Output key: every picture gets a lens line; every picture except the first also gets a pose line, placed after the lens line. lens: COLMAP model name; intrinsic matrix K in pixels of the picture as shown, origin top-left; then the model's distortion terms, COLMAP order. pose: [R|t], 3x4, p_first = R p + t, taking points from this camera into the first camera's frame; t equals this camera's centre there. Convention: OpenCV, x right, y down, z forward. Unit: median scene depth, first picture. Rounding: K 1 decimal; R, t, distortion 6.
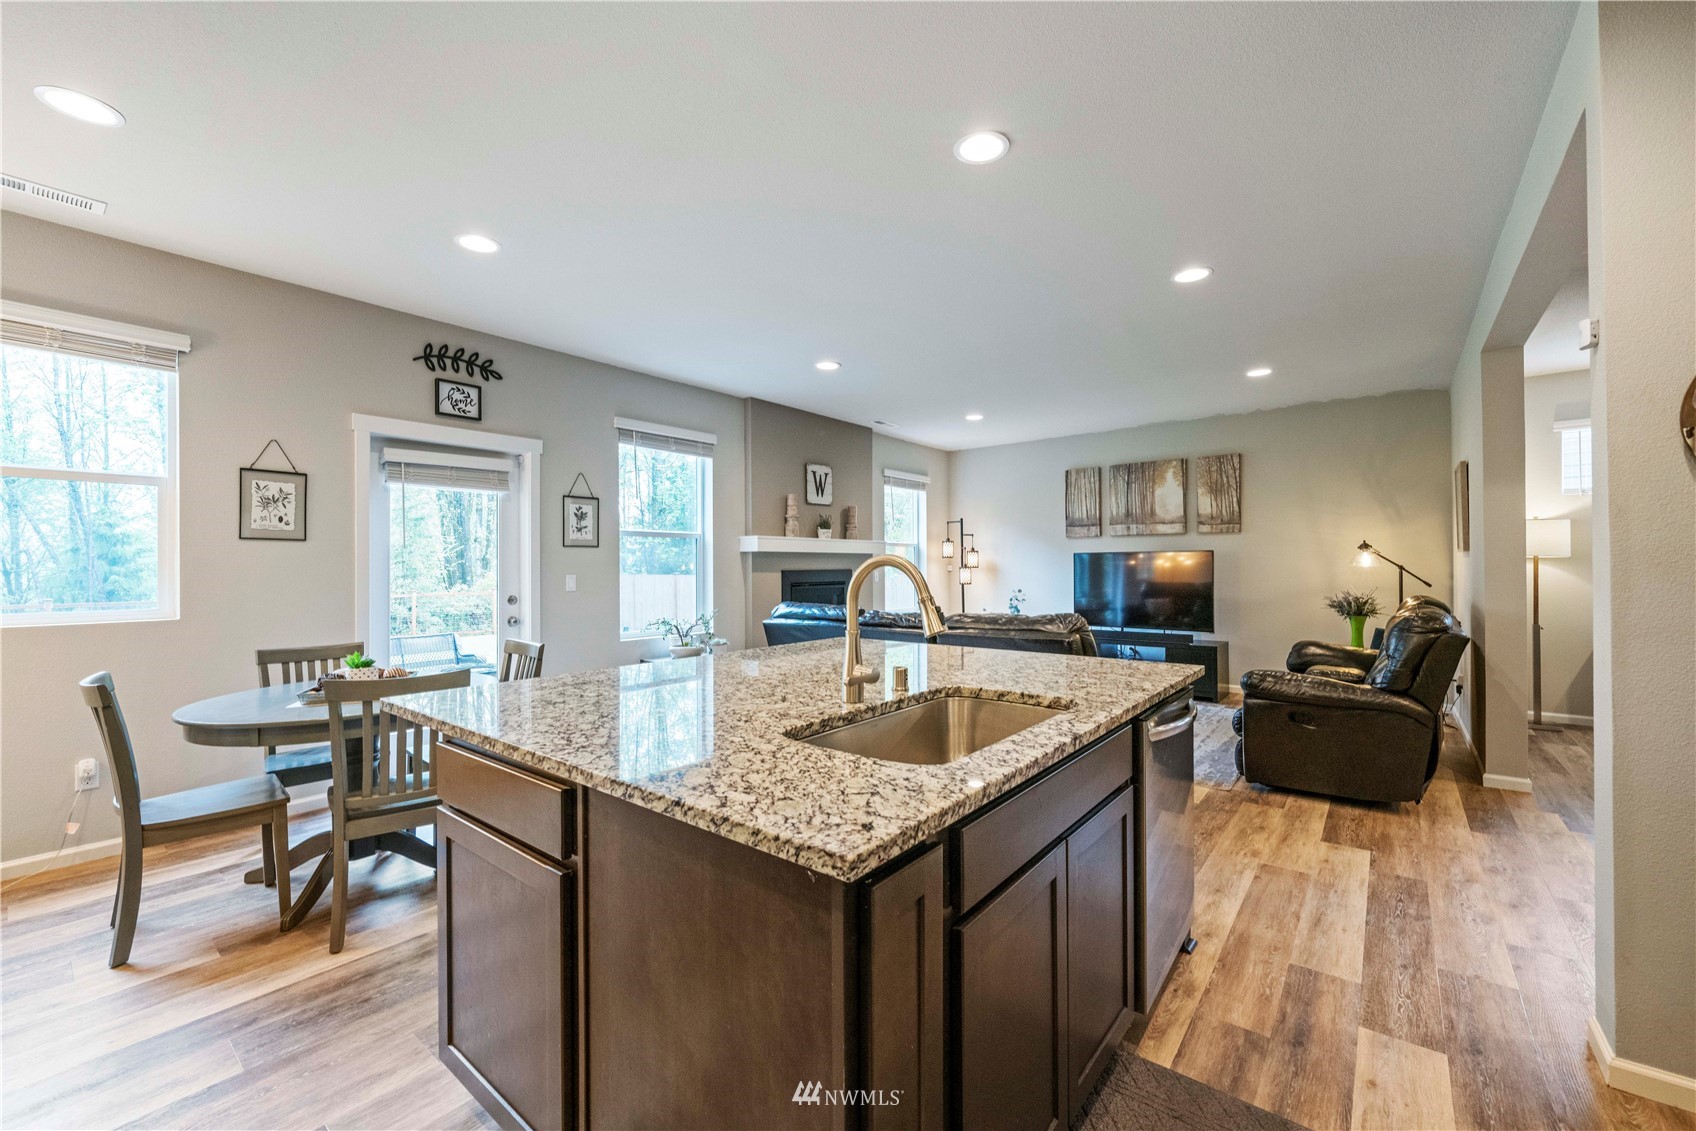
lens RADIAL K [[675.0, 0, 852.9], [0, 675.0, 567.3], [0, 0, 1]] dist [0.001170, -0.000344]
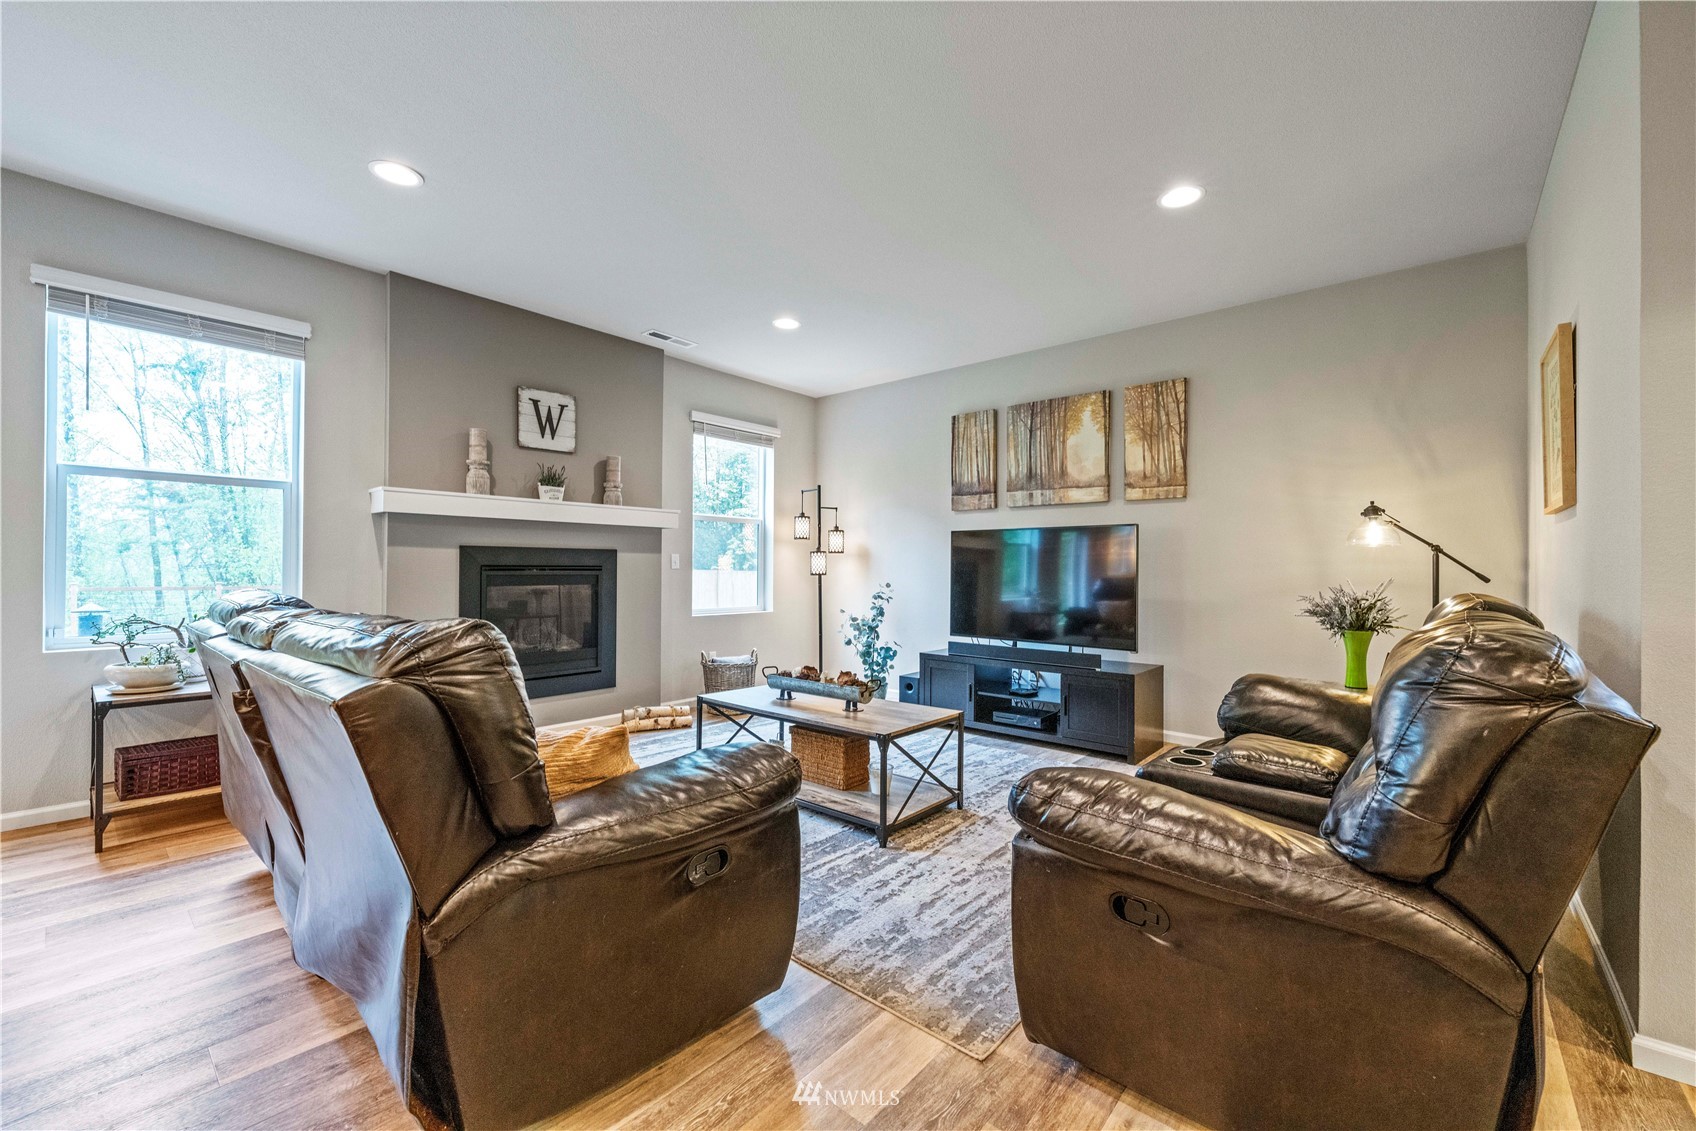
lens RADIAL K [[675.0, 0, 849.9], [0, 675.0, 566.1], [0, 0, 1]] dist [0.001170, -0.000344]
pose [[0.999084, 0.013488, -0.040619, 0.285881], [-0.013575, 0.999906, -0.001863, 0.020328], [0.040590, 0.002413, 0.999173, 0.344543]]
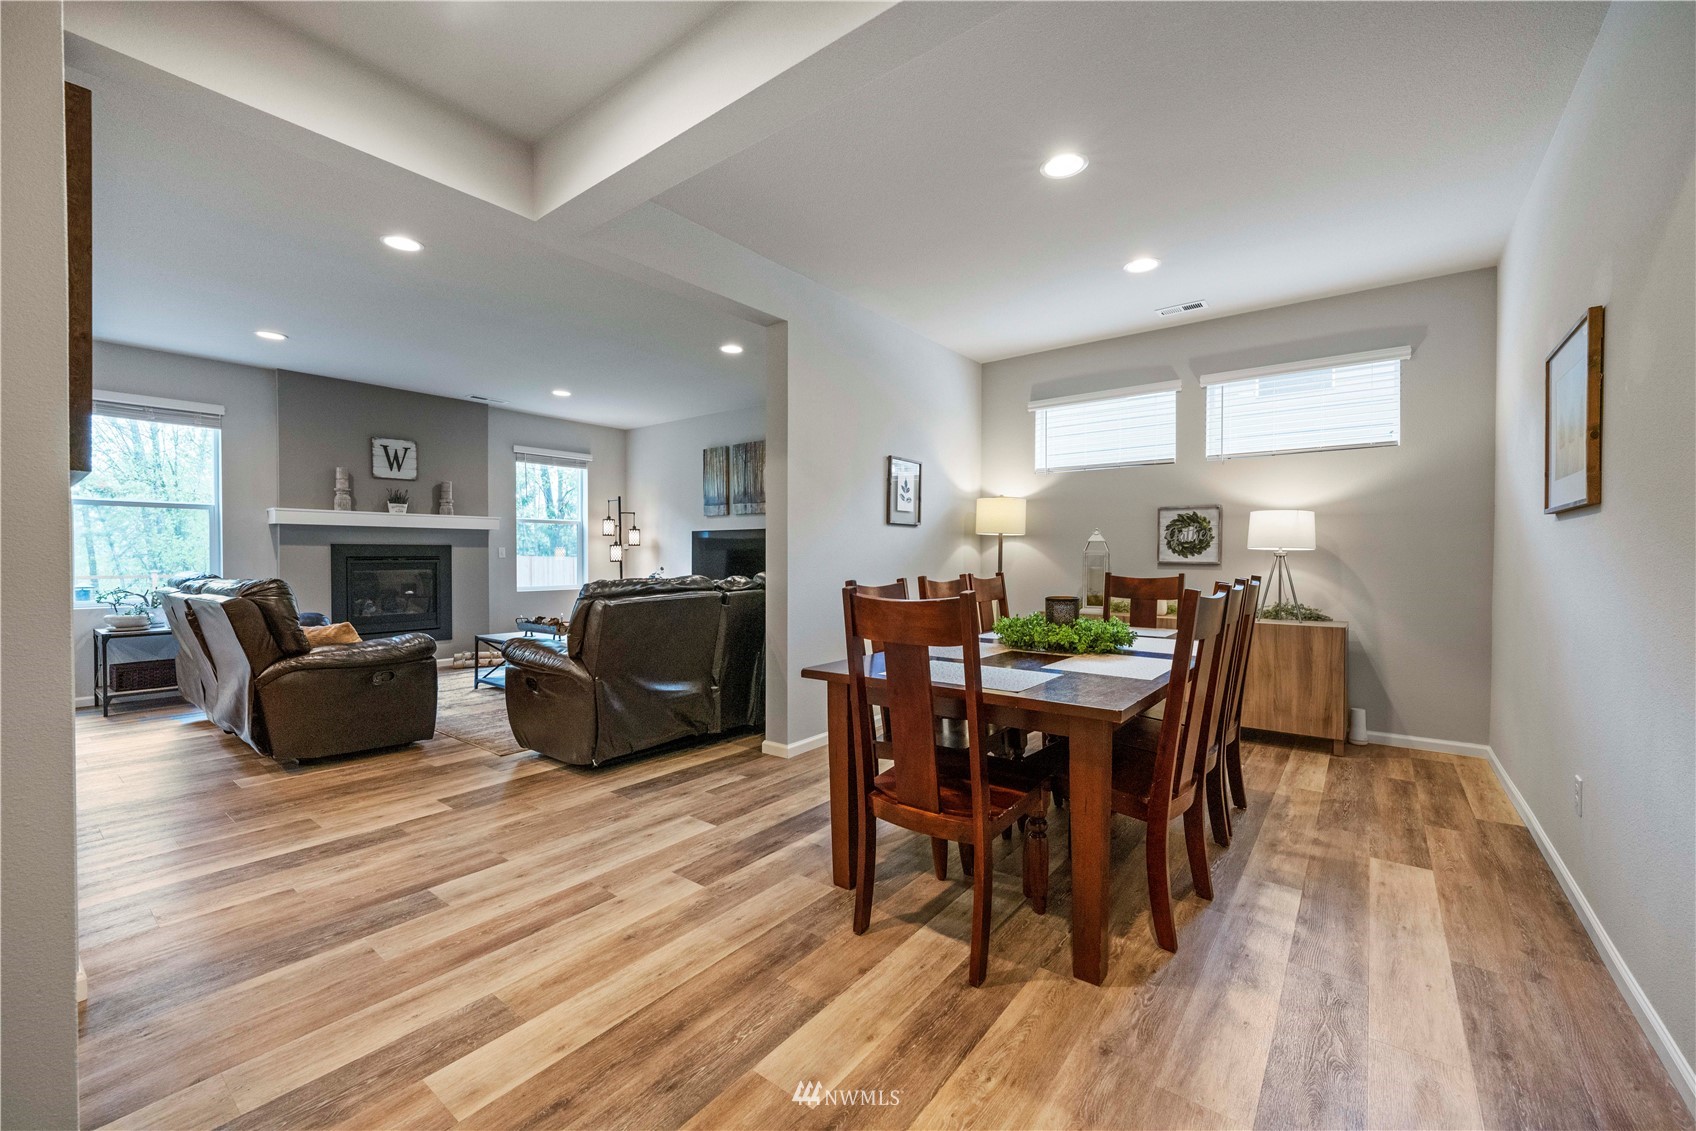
lens RADIAL K [[675.0, 0, 848.3], [0, 675.0, 564.7], [0, 0, 1]] dist [0.001170, -0.000344]
pose [[0.999897, 0.008524, 0.011515, 0.623915], [-0.008709, 0.999832, 0.016123, 0.012512], [-0.011376, -0.016222, 0.999804, -0.013709]]
